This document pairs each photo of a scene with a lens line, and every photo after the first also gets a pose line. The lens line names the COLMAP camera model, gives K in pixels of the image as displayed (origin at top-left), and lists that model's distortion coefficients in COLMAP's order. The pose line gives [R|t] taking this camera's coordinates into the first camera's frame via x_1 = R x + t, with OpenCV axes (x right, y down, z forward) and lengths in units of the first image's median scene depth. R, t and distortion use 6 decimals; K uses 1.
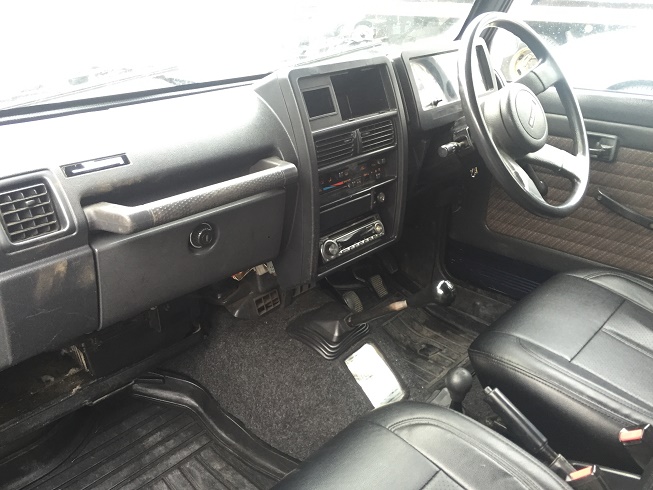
lens RADIAL K [[563.4, 0, 326.5], [0, 563.4, 245.0], [0, 0, 1]] dist [0.012906, 0.007496]
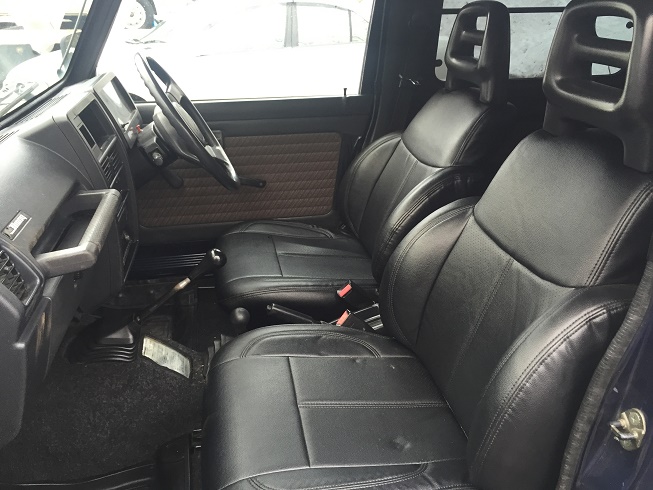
lens RADIAL K [[563.4, 0, 326.5], [0, 563.4, 245.0], [0, 0, 1]] dist [0.012906, 0.007496]
pose [[0.577845, -0.323076, 0.749478, -0.607191], [0.344659, 0.929008, 0.134735, -0.033094], [-0.739801, 0.180458, 0.648174, -0.067784]]
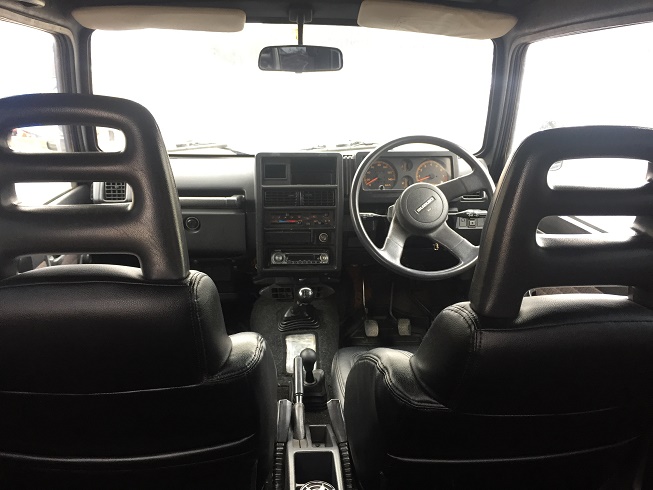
lens RADIAL K [[563.4, 0, 326.5], [0, 563.4, 245.0], [0, 0, 1]] dist [0.012906, 0.007496]
pose [[0.739417, 0.208521, -0.640142, 1.176090], [-0.300204, 0.953185, -0.036269, -0.011786], [0.602611, 0.218991, 0.767400, -0.204835]]
